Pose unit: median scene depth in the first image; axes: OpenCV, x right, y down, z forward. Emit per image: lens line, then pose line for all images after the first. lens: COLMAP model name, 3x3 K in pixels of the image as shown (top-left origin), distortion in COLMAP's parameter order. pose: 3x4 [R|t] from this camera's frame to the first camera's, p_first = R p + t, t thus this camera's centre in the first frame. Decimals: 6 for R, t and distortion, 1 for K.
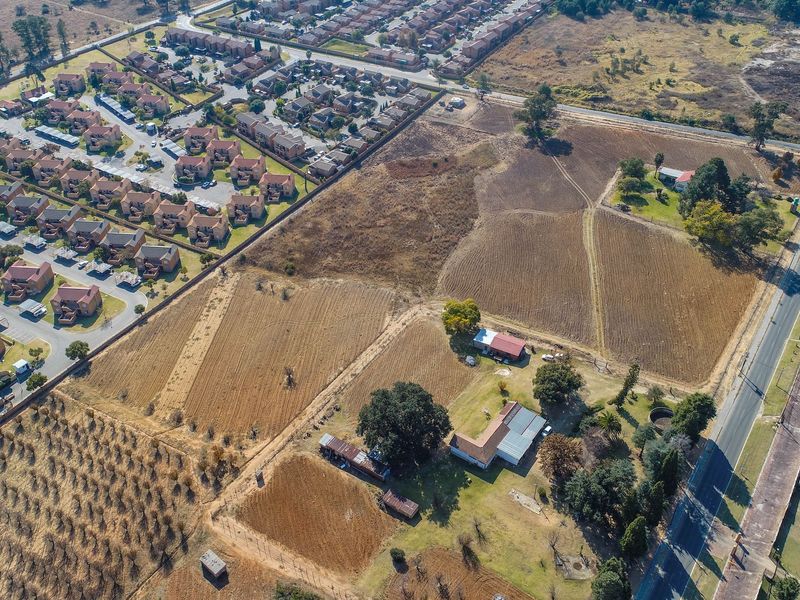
lens RADIAL K [[713.5, 0, 398.6], [0, 713.5, 296.5], [0, 0, 1]] dist [-0.000575, -0.005254]
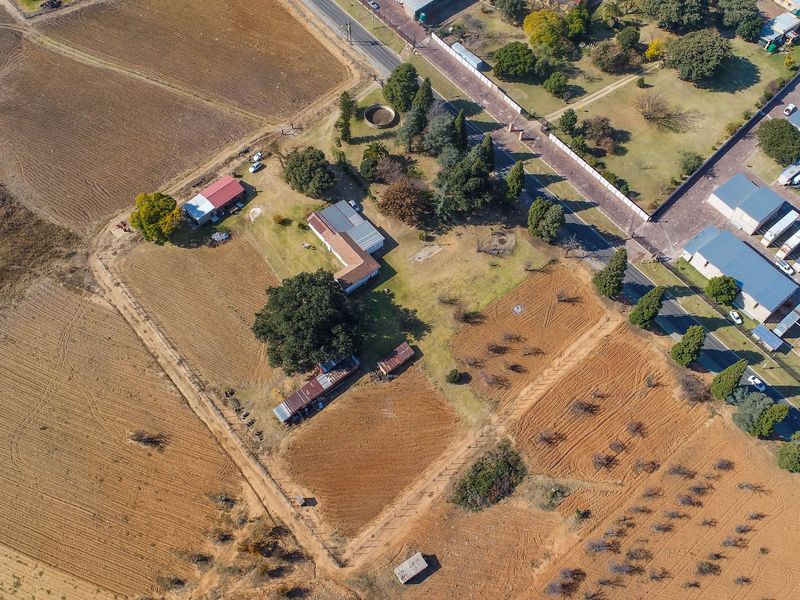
lens RADIAL K [[713.5, 0, 399.6], [0, 713.5, 299.0], [0, 0, 1]] dist [-0.000575, -0.005254]
pose [[0.268121, -0.808983, 0.523123, -0.325096], [0.564757, 0.571903, 0.594959, -0.236882], [-0.780488, 0.135917, 0.610218, 0.320909]]
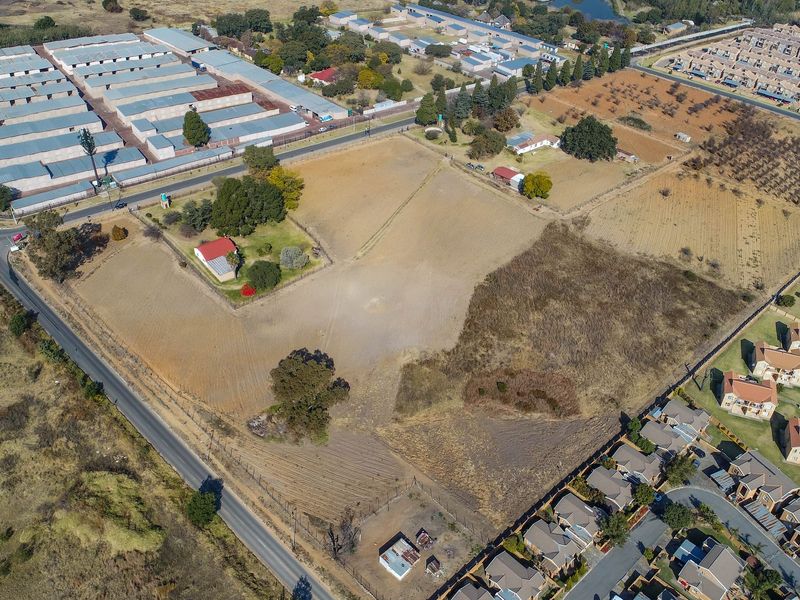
lens RADIAL K [[713.5, 0, 398.6], [0, 713.5, 302.2], [0, 0, 1]] dist [-0.000575, -0.005254]
pose [[-0.965289, -0.174300, 0.194515, 0.041469], [0.141993, 0.274859, 0.950942, -1.165677], [-0.219213, 0.945554, -0.240569, 1.556127]]
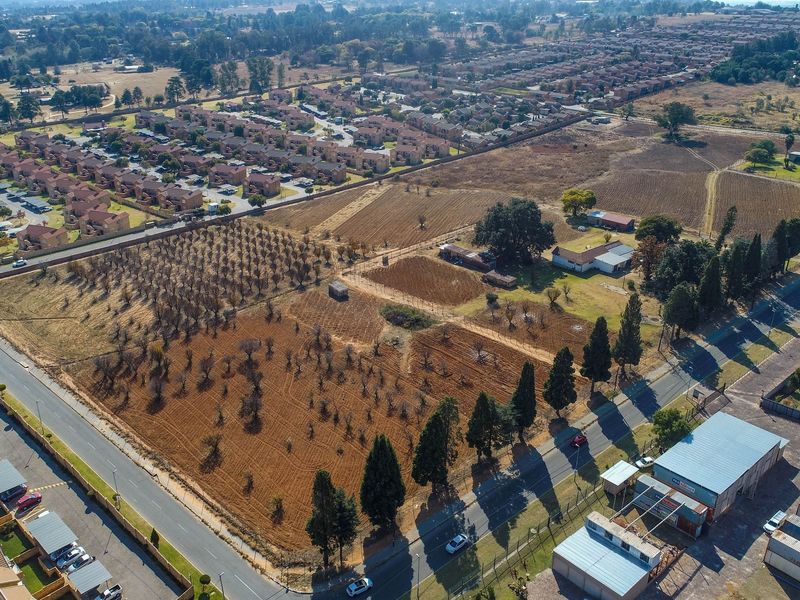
lens RADIAL K [[713.5, 0, 400.1], [0, 713.5, 293.3], [0, 0, 1]] dist [-0.000575, -0.005254]
pose [[0.969996, 0.103332, -0.220069, 0.077003], [-0.151930, 0.964304, -0.216876, 0.453058], [0.189803, 0.243804, 0.951070, -0.088201]]
